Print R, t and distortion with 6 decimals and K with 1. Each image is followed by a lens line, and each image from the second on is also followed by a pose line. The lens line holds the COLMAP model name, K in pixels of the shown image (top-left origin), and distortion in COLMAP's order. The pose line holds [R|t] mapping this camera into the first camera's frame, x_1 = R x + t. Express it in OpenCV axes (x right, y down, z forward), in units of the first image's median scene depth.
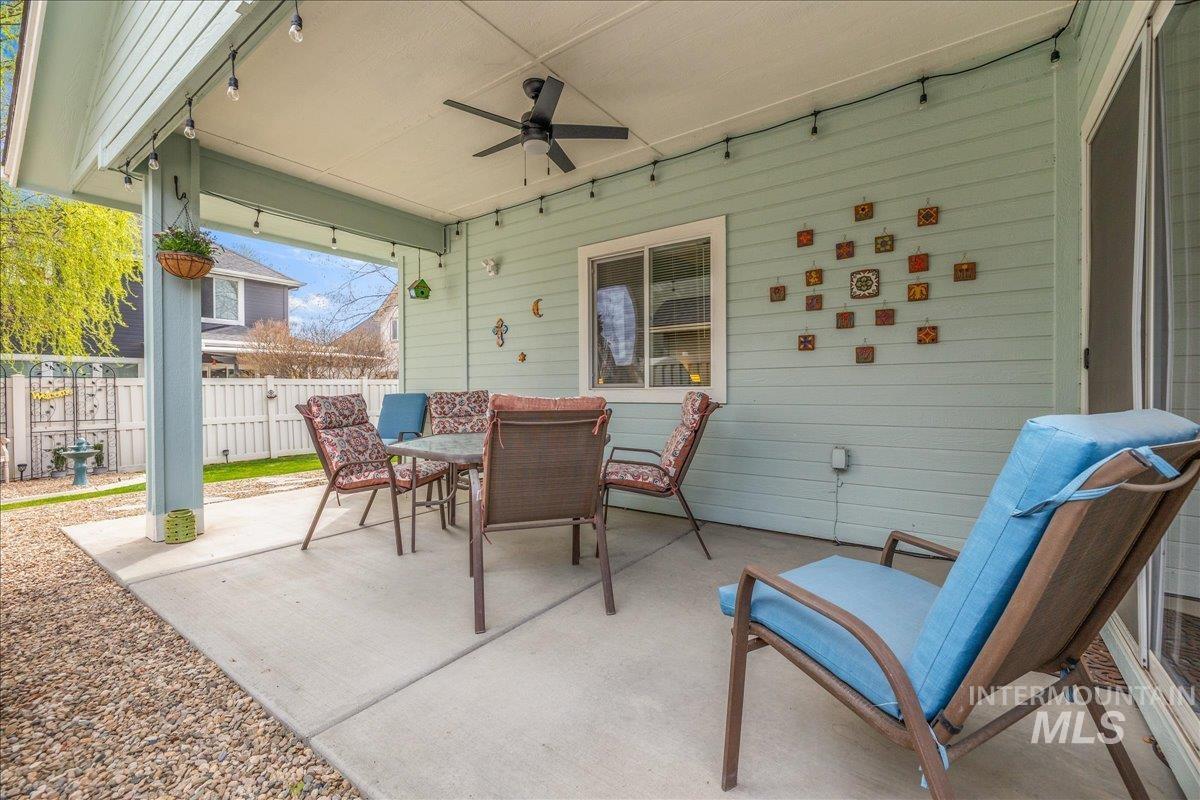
lens RADIAL K [[505.7, 0, 601.6], [0, 505.7, 392.6], [0, 0, 1]] dist [-0.000111, -0.000649]
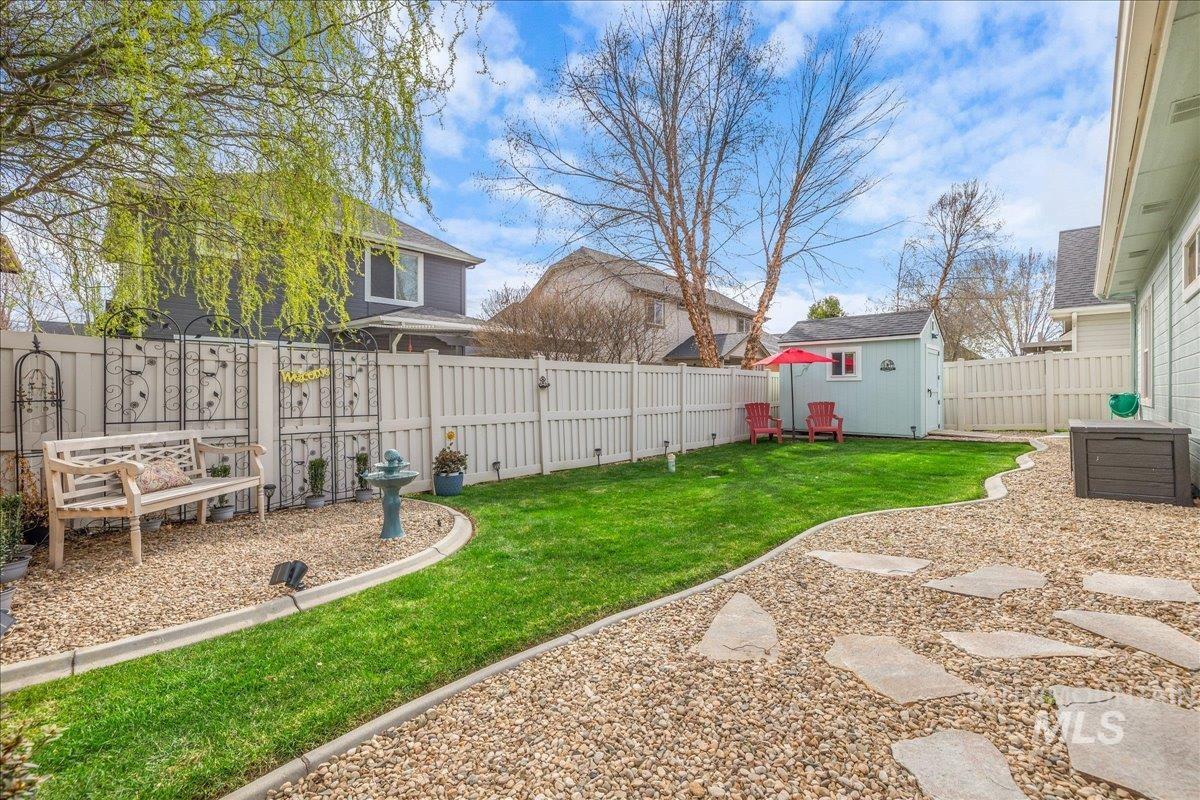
lens RADIAL K [[505.7, 0, 601.6], [0, 505.7, 392.6], [0, 0, 1]] dist [-0.000111, -0.000649]
pose [[0.989785, 0.008419, -0.142323, -0.603976], [-0.008554, 0.999963, -0.000342, 0.021793], [0.142315, 0.001556, 0.989820, 0.405838]]
